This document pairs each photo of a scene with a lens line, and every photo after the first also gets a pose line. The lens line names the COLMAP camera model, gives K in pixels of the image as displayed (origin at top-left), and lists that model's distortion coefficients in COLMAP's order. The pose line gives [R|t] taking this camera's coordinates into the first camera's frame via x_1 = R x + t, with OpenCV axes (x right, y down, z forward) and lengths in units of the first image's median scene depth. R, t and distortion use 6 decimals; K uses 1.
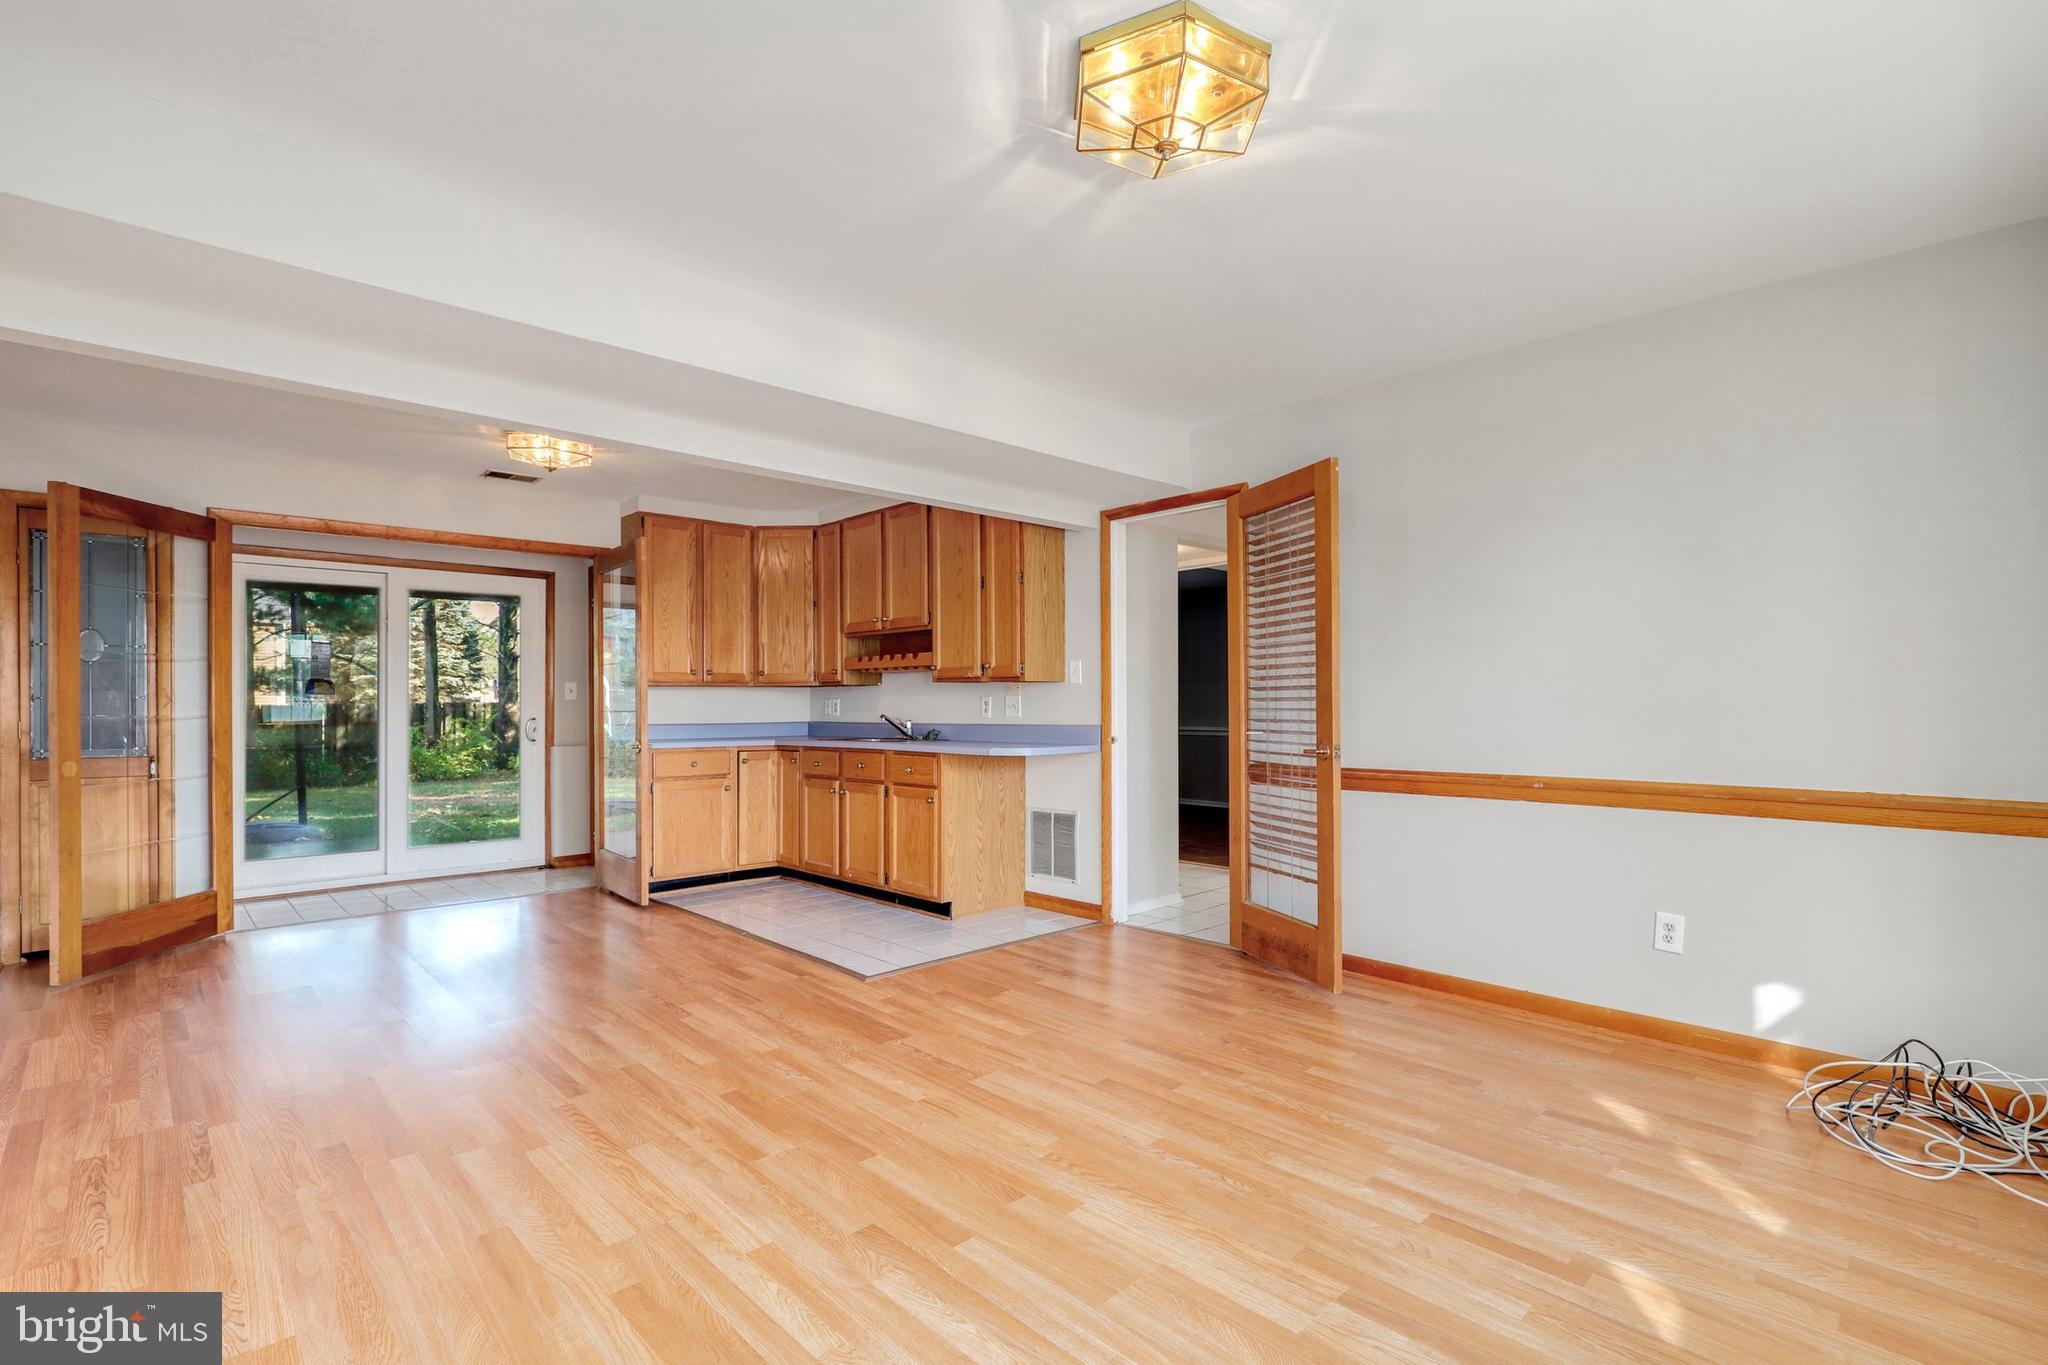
lens RADIAL K [[947.0, 0, 1038.0], [0, 947.0, 694.0], [0, 0, 1]] dist [-0.017296, 0.001201]
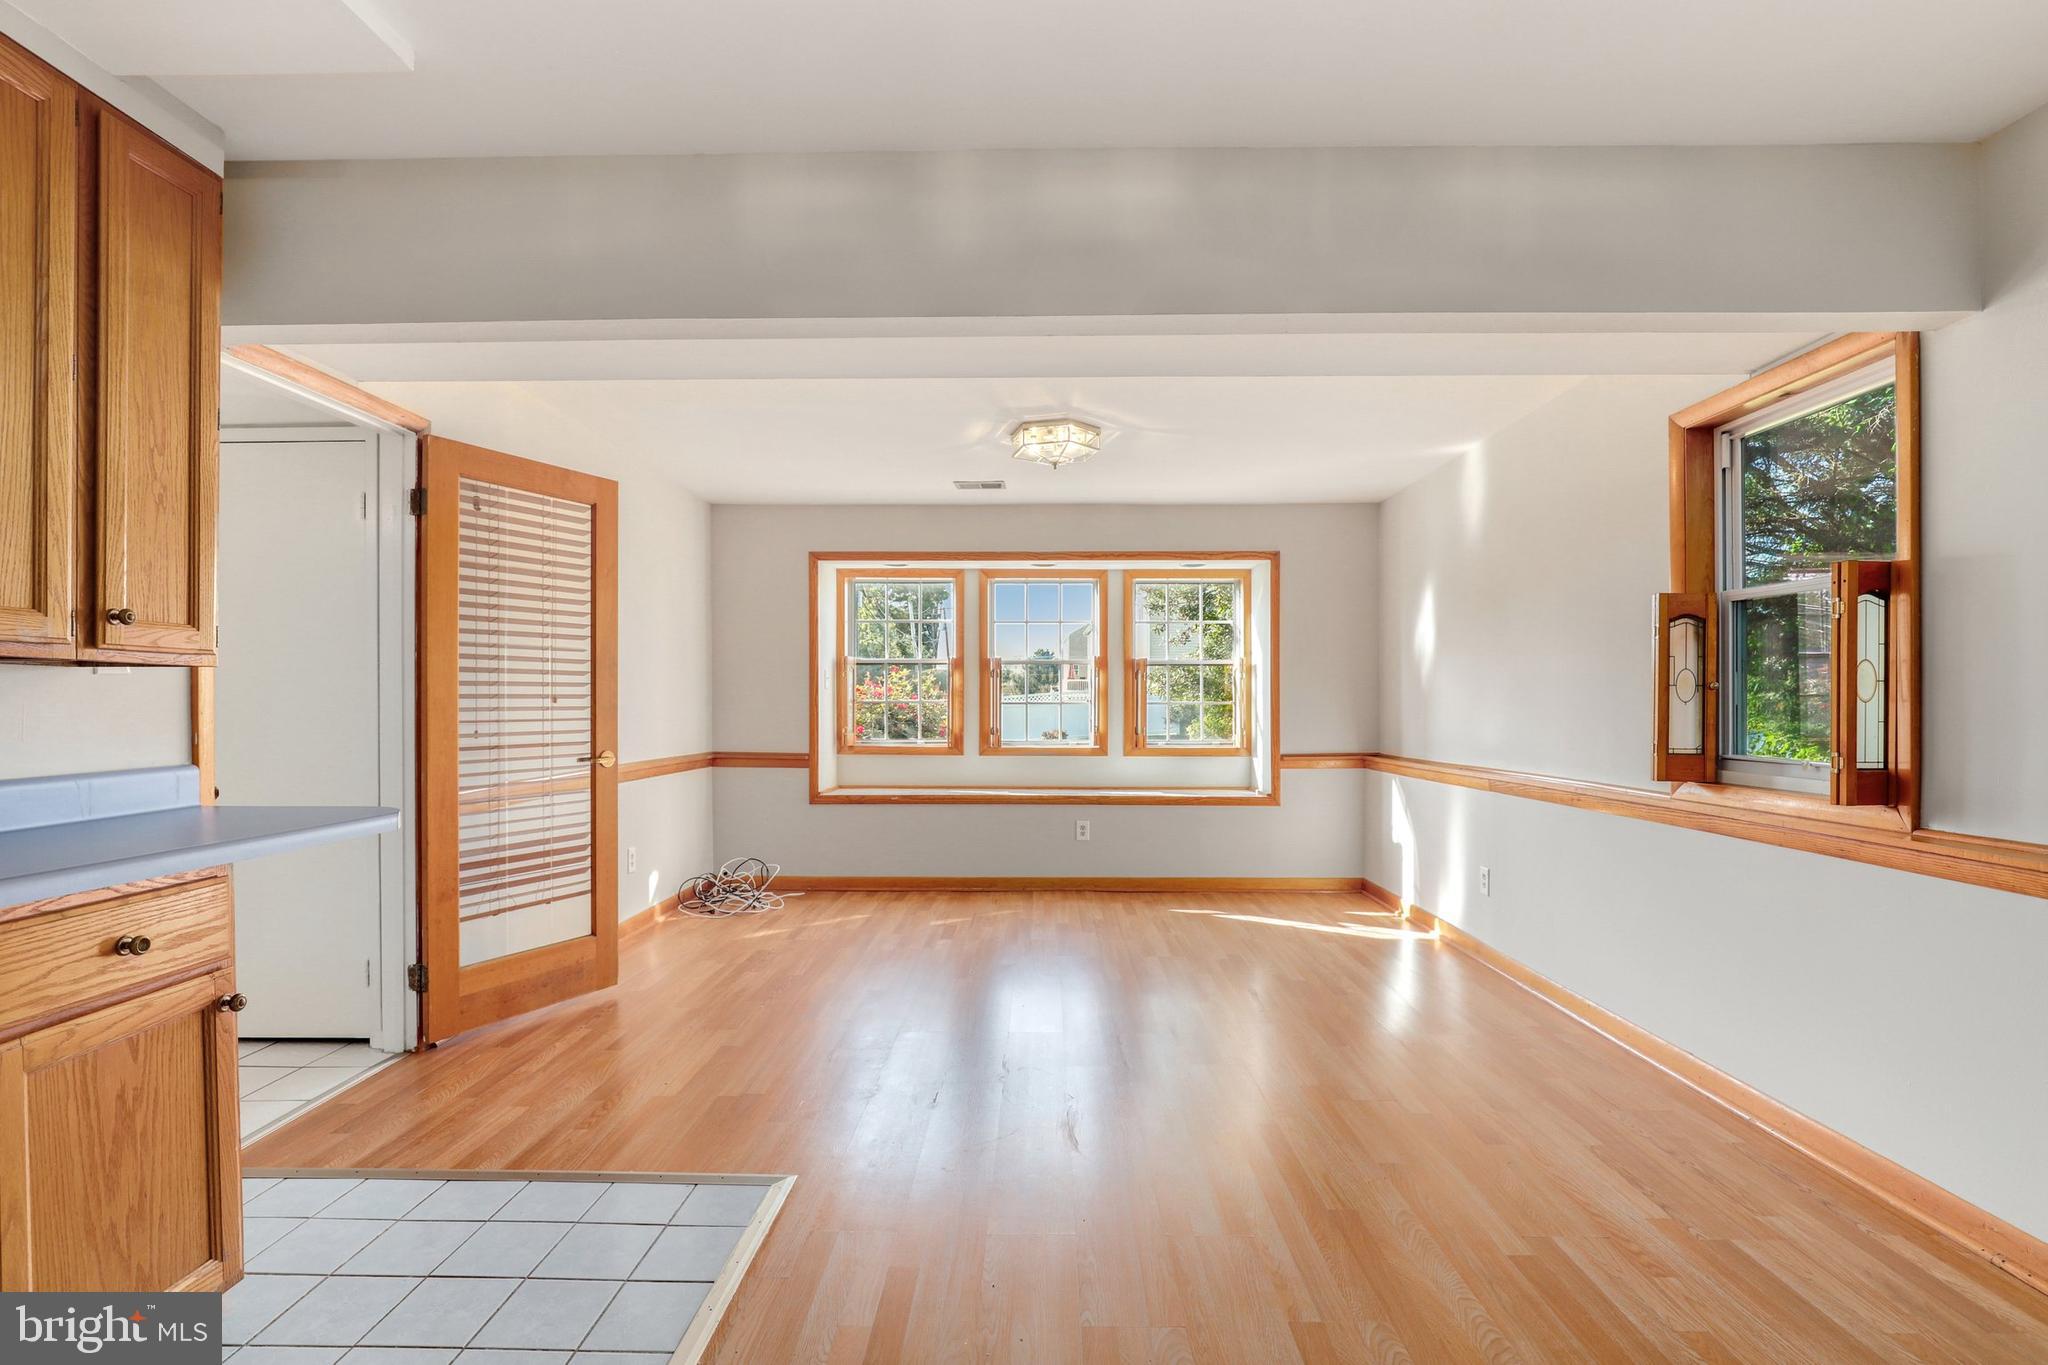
lens RADIAL K [[947.0, 0, 1023.1], [0, 947.0, 700.1], [0, 0, 1]] dist [-0.017296, 0.001201]
pose [[-0.699803, 0.007851, 0.714292, -0.783191], [0.000603, 0.999946, -0.010400, 0.007786], [-0.714335, -0.006847, -0.699770, 1.444939]]
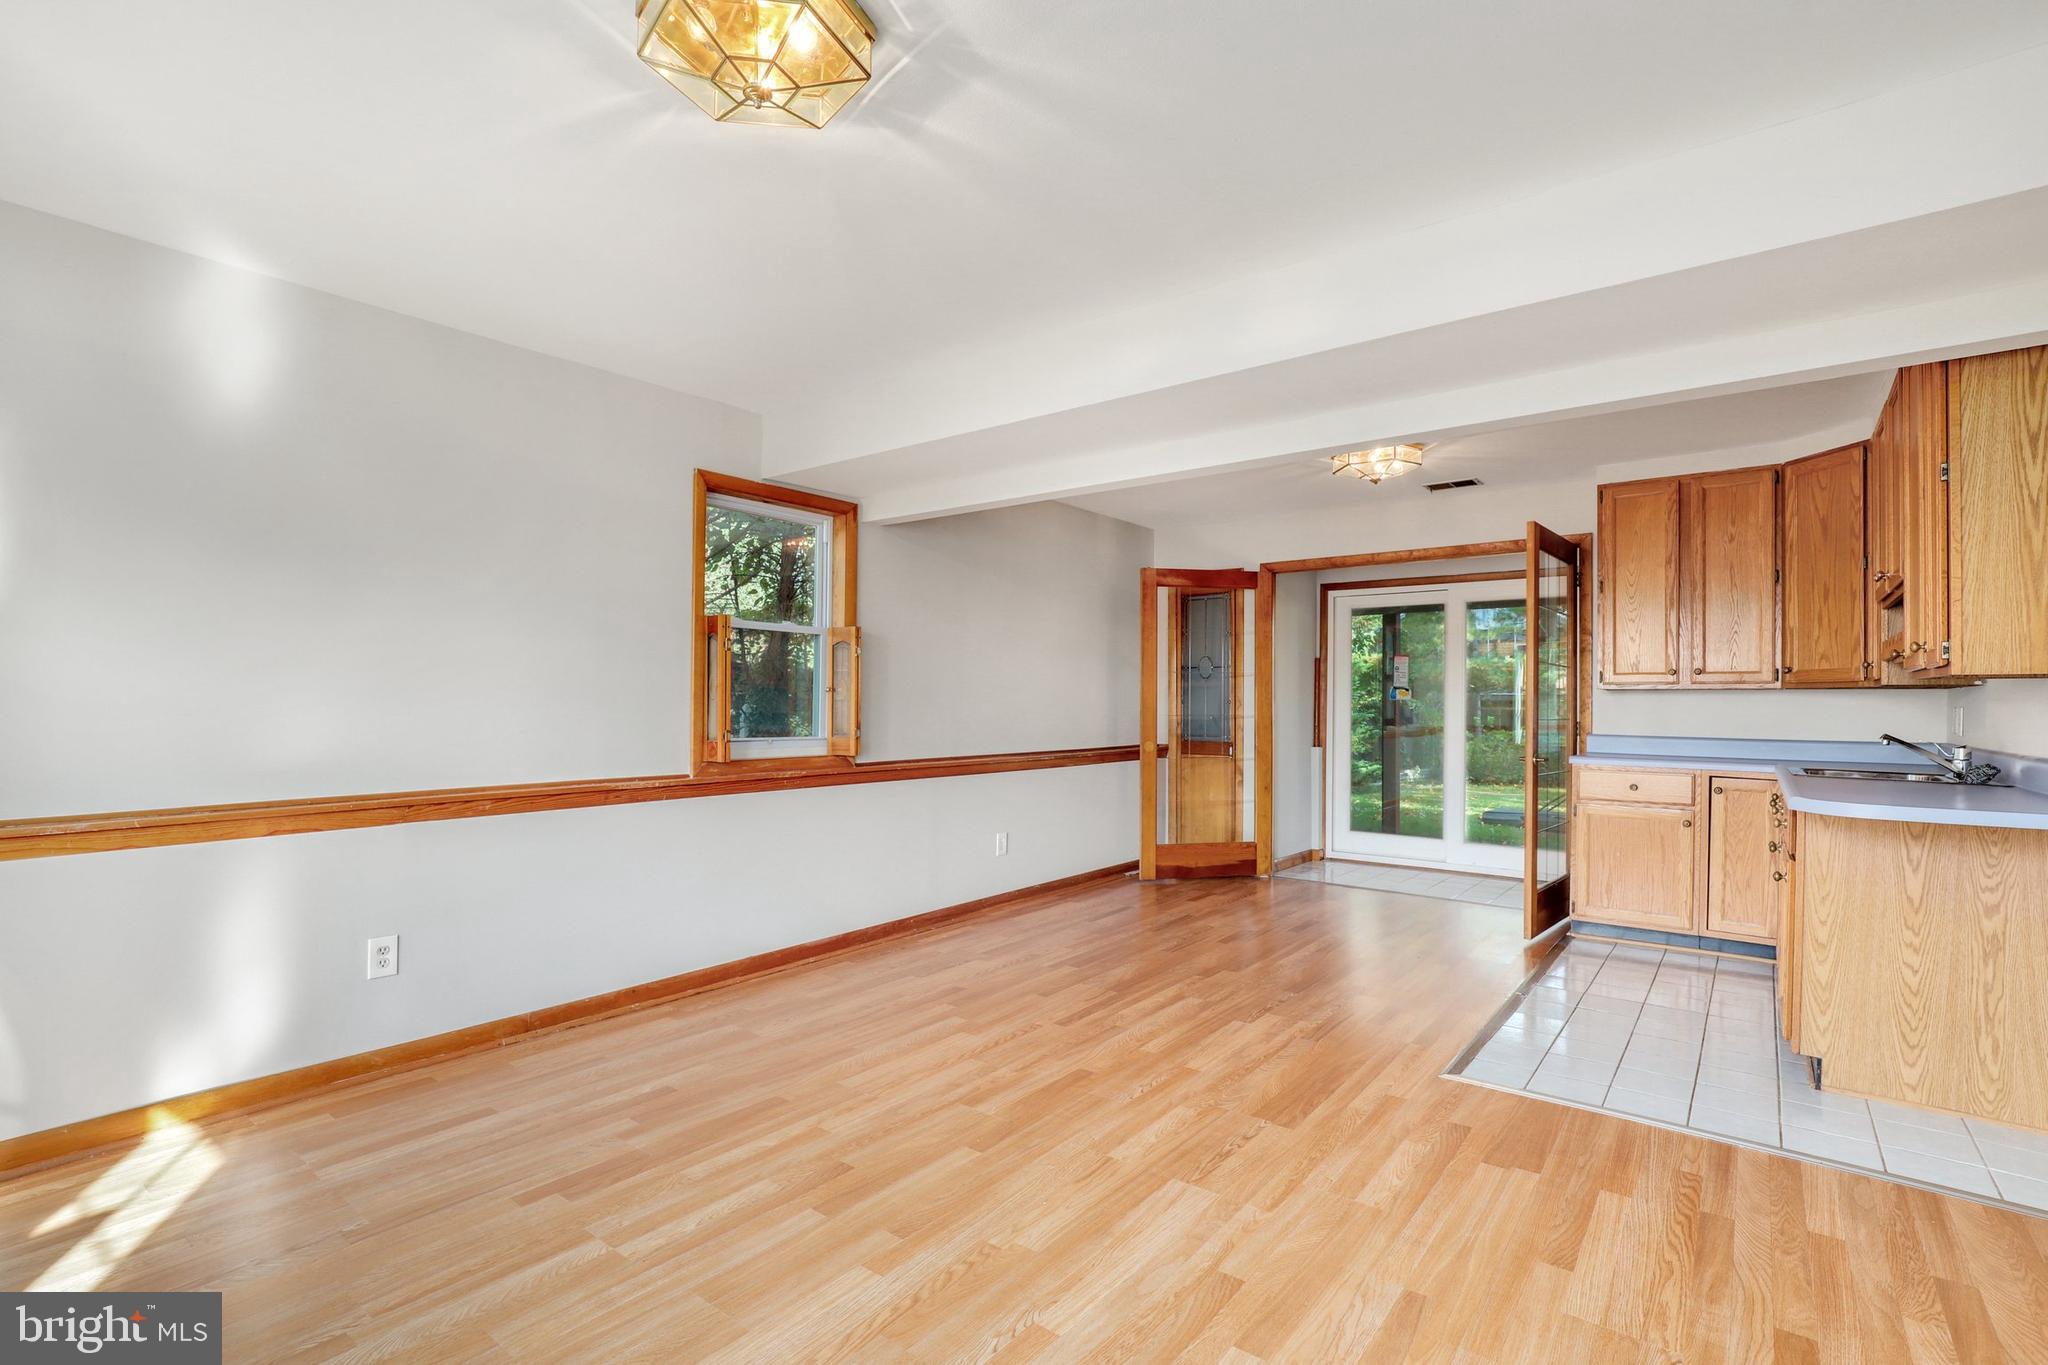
lens RADIAL K [[947.0, 0, 1028.3], [0, 947.0, 693.1], [0, 0, 1]] dist [-0.017296, 0.001201]
pose [[0.135152, -0.004651, -0.990814, 0.578421], [-0.000709, 0.999988, -0.004791, -0.002395], [0.990825, 0.001350, 0.135147, 0.620661]]
